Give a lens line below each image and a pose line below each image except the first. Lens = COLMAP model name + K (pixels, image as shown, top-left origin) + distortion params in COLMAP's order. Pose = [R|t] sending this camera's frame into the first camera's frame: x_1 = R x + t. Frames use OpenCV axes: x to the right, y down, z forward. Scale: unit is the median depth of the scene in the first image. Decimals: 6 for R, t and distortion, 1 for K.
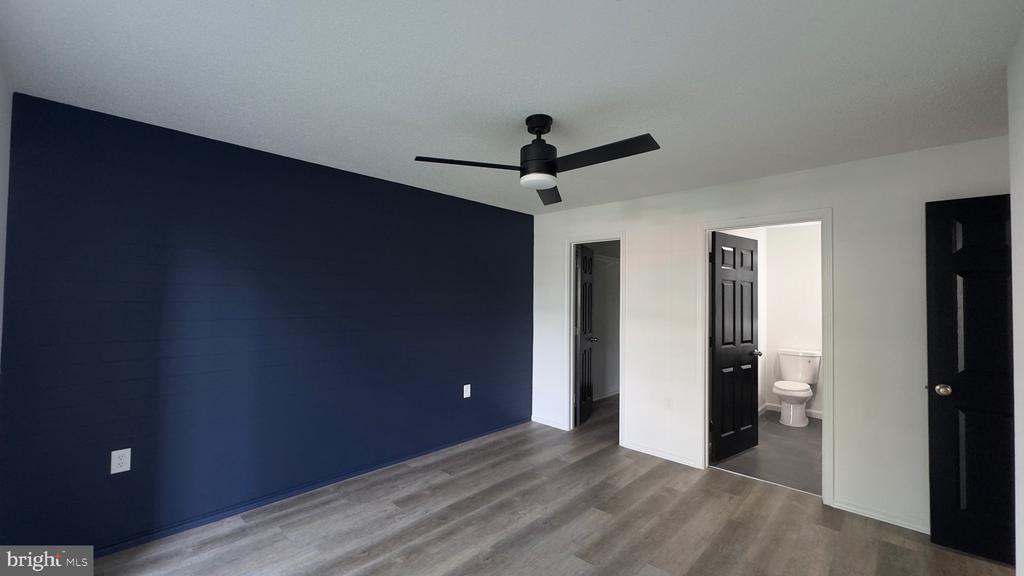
lens RADIAL K [[410.0, 0, 512.0], [0, 410.0, 288.0], [0, 0, 1]] dist [-0.001862, 0.000030]
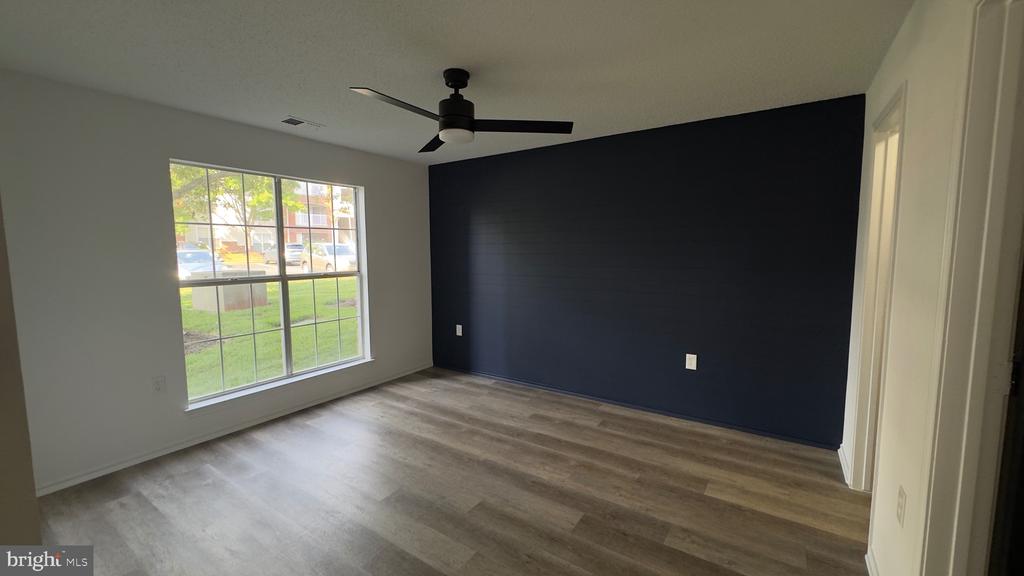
lens RADIAL K [[410.0, 0, 512.0], [0, 410.0, 288.0], [0, 0, 1]] dist [-0.001862, 0.000030]
pose [[0.170997, 0.077849, -0.982191, 0.846234], [0.032557, 0.995883, 0.084602, 0.030493], [0.984734, -0.046444, 0.167758, 0.696450]]
